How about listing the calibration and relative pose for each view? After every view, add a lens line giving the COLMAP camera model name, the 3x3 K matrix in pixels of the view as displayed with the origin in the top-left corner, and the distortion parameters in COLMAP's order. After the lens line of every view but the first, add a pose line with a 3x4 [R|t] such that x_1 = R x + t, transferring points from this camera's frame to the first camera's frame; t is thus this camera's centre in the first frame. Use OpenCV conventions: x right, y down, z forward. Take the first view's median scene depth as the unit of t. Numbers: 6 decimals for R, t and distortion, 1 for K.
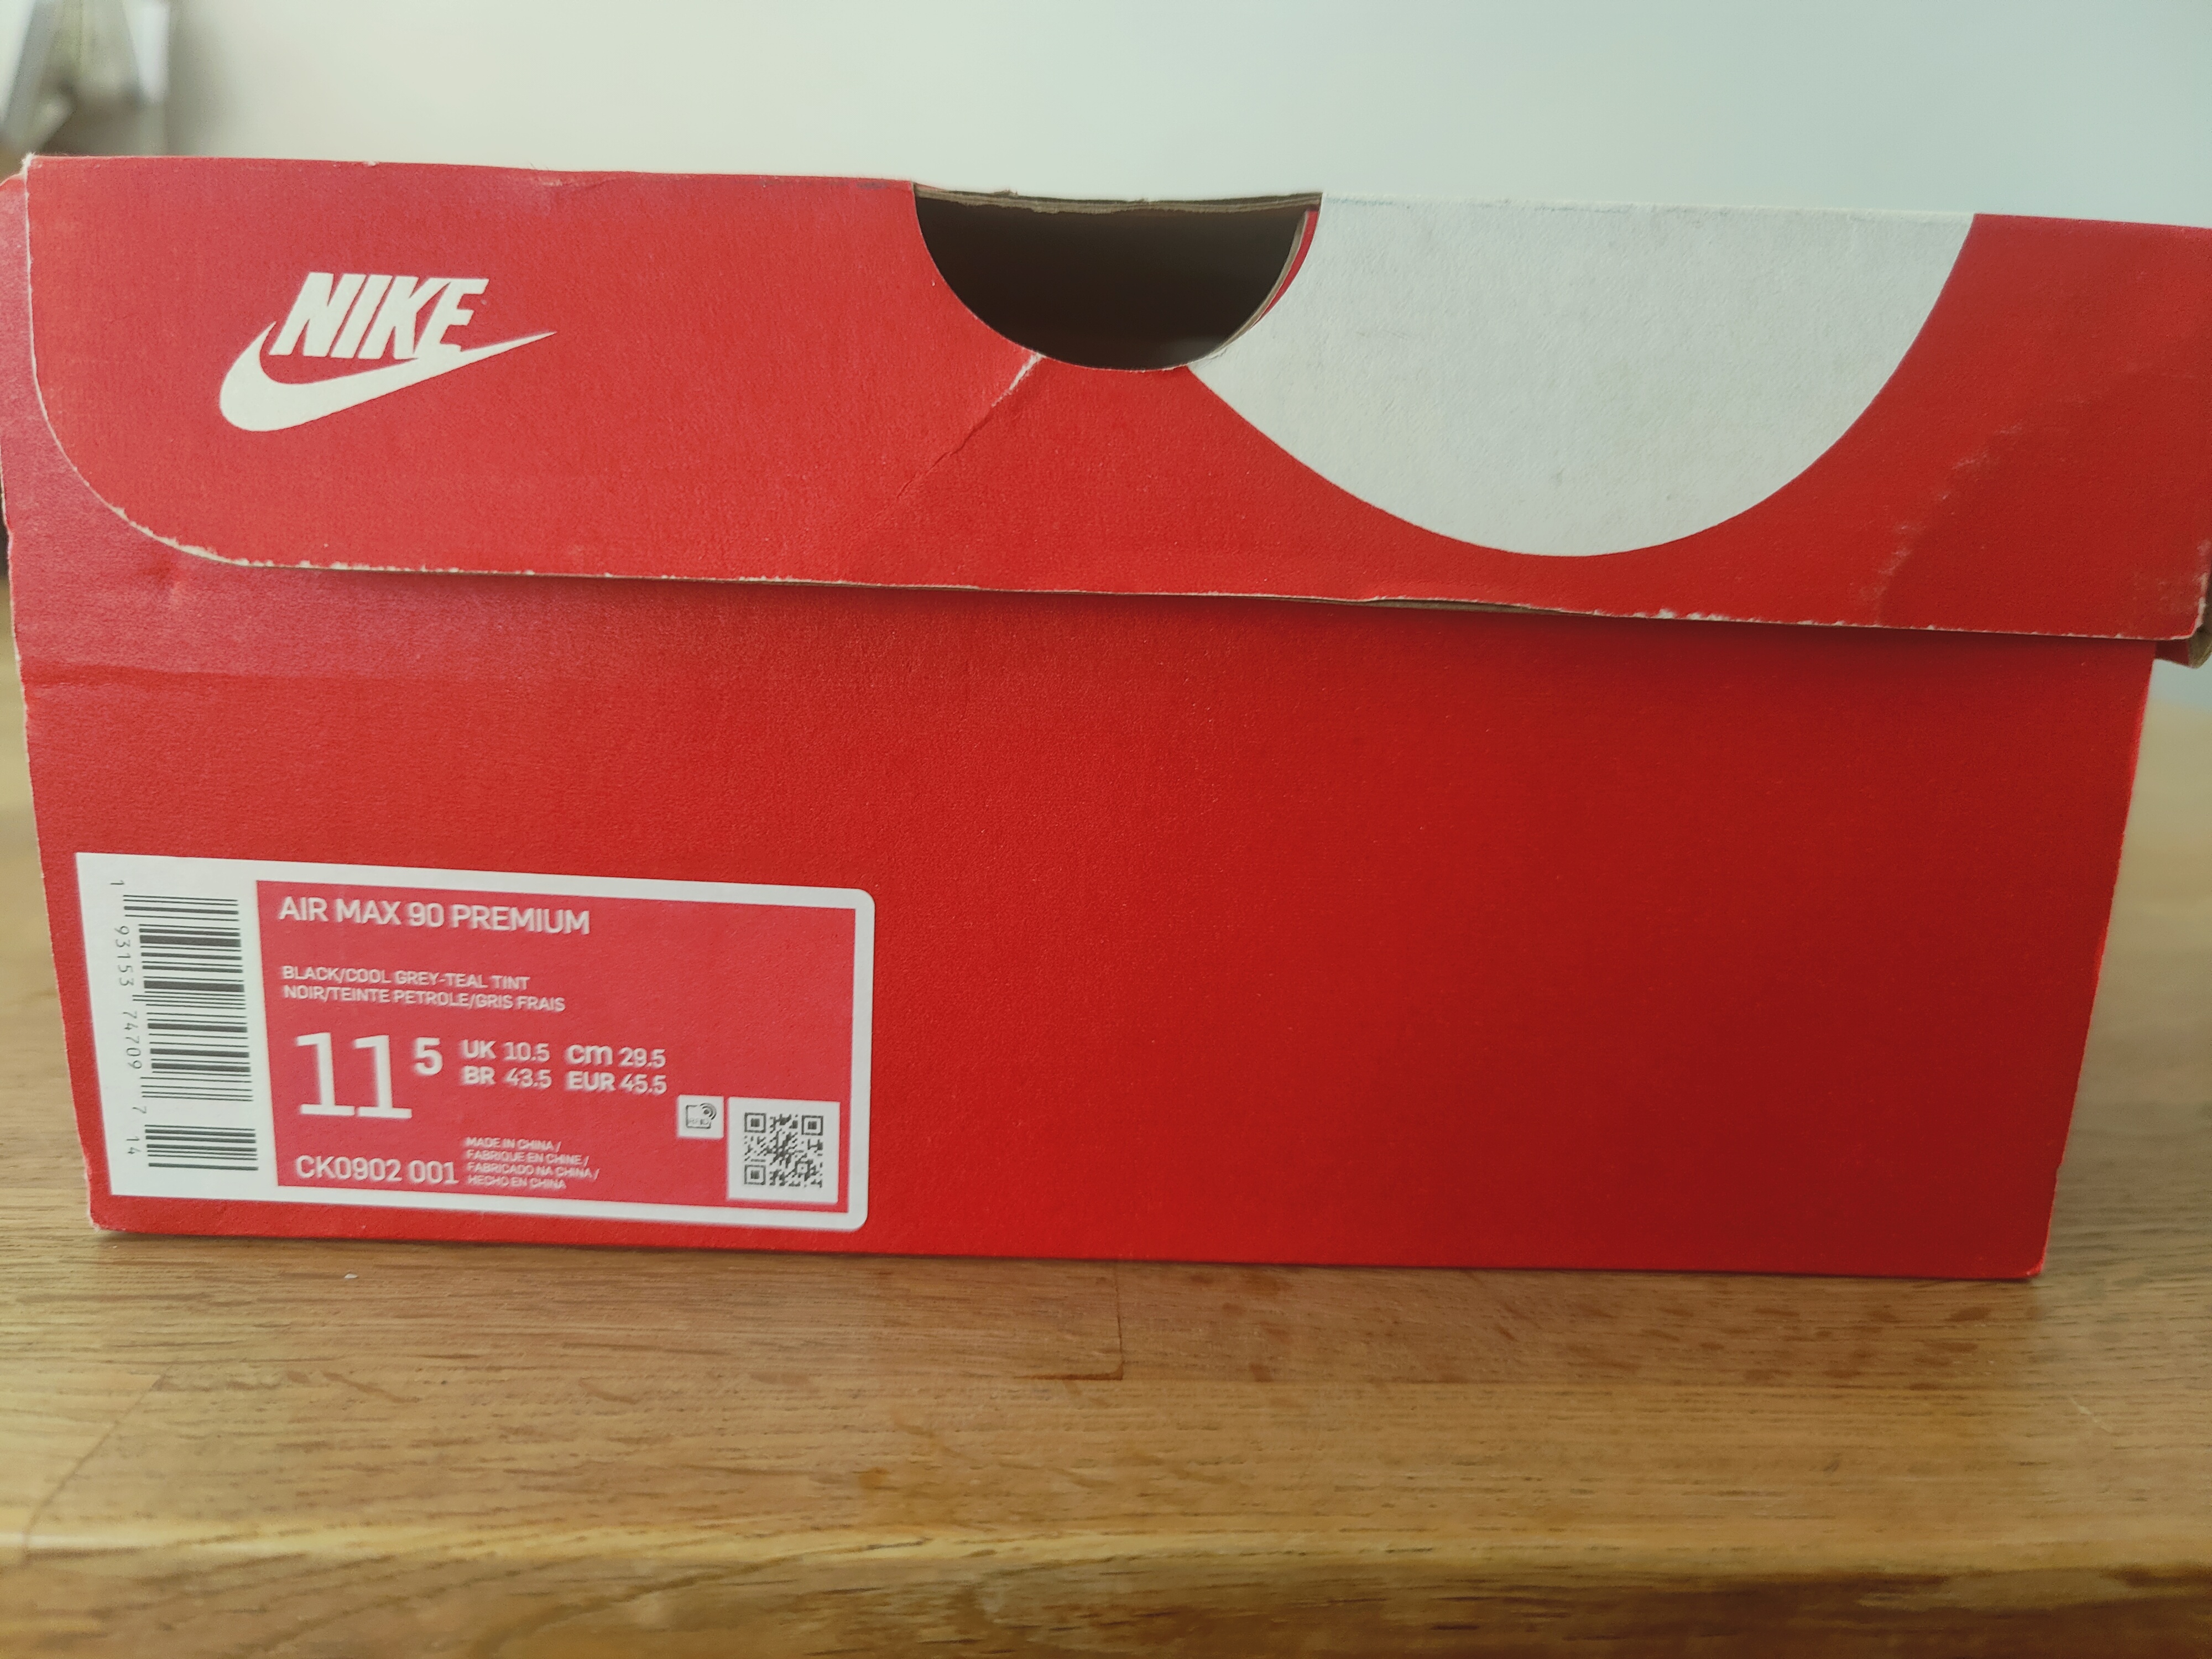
lens RADIAL K [[1785.9, 0, 1106.0], [0, 1785.9, 829.5], [0, 0, 1]] dist [0.035422, -0.043790]
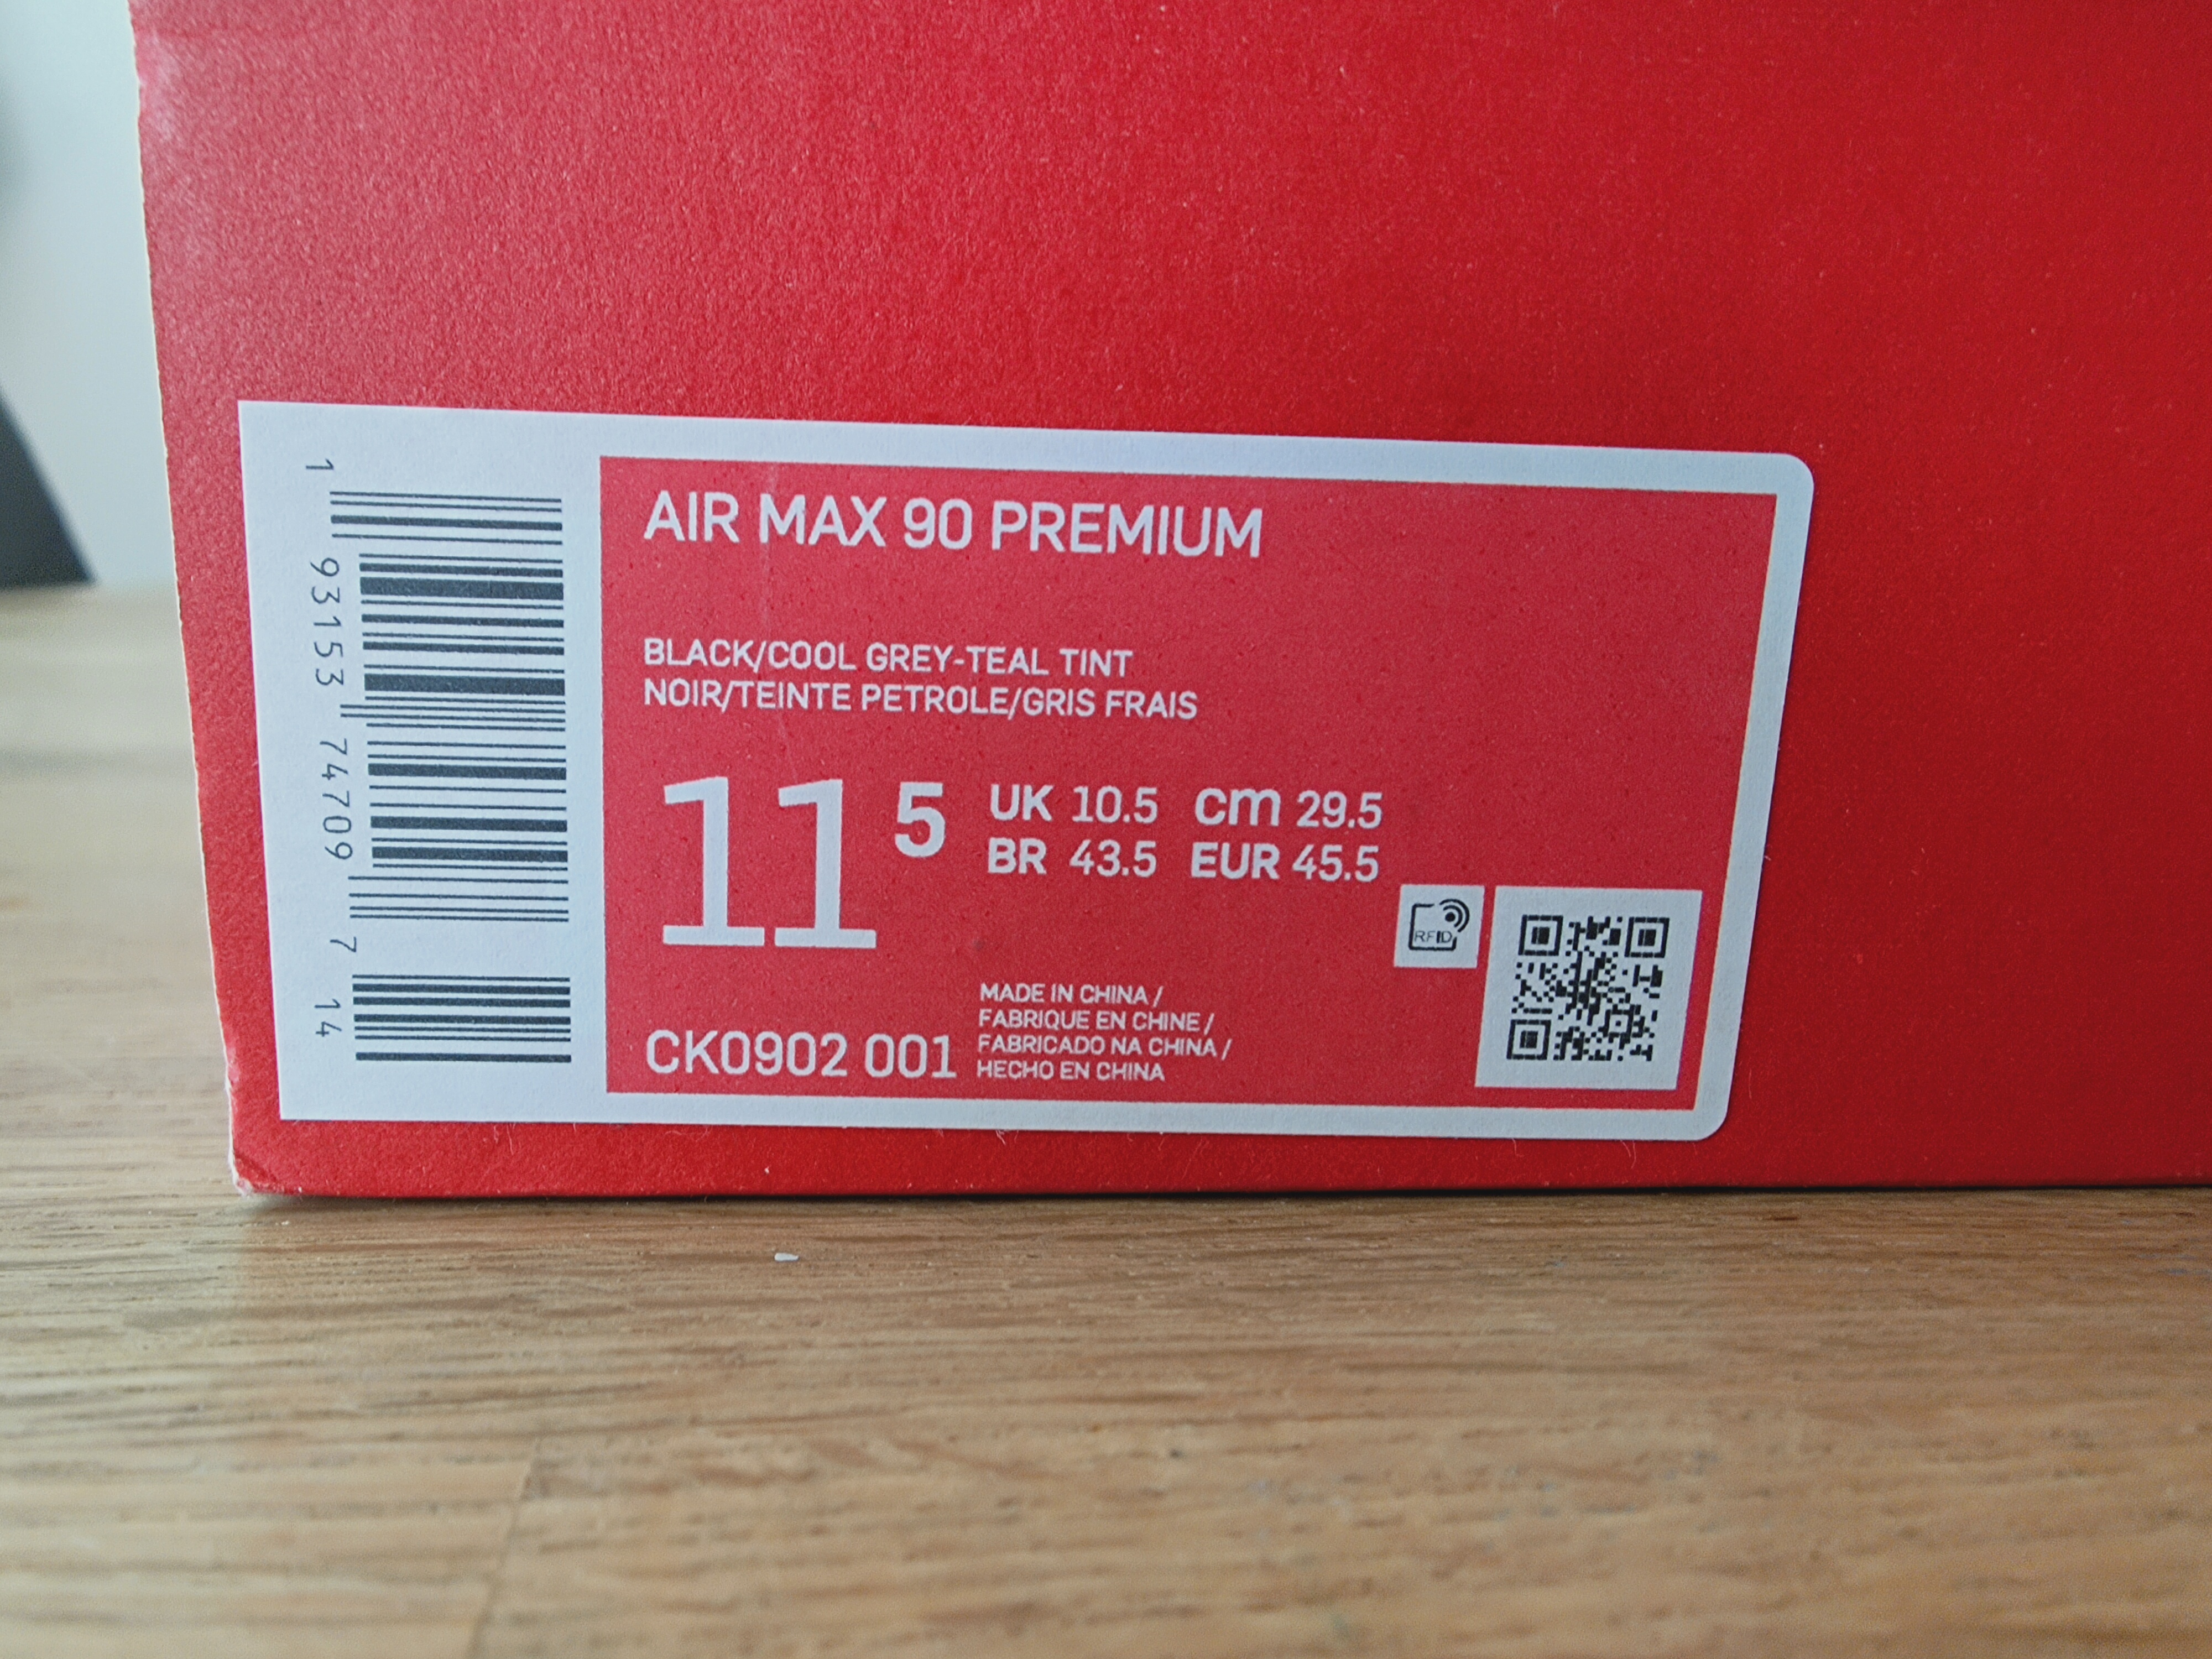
lens RADIAL K [[1733.5, 0, 1005.4], [0, 1733.5, 847.9], [0, 0, 1]] dist [-0.002898, 0.010074]
pose [[0.997962, -0.025928, 0.058307, -0.383018], [0.028570, 0.998581, -0.044946, 0.157616], [-0.057059, 0.046520, 0.997286, 0.506334]]
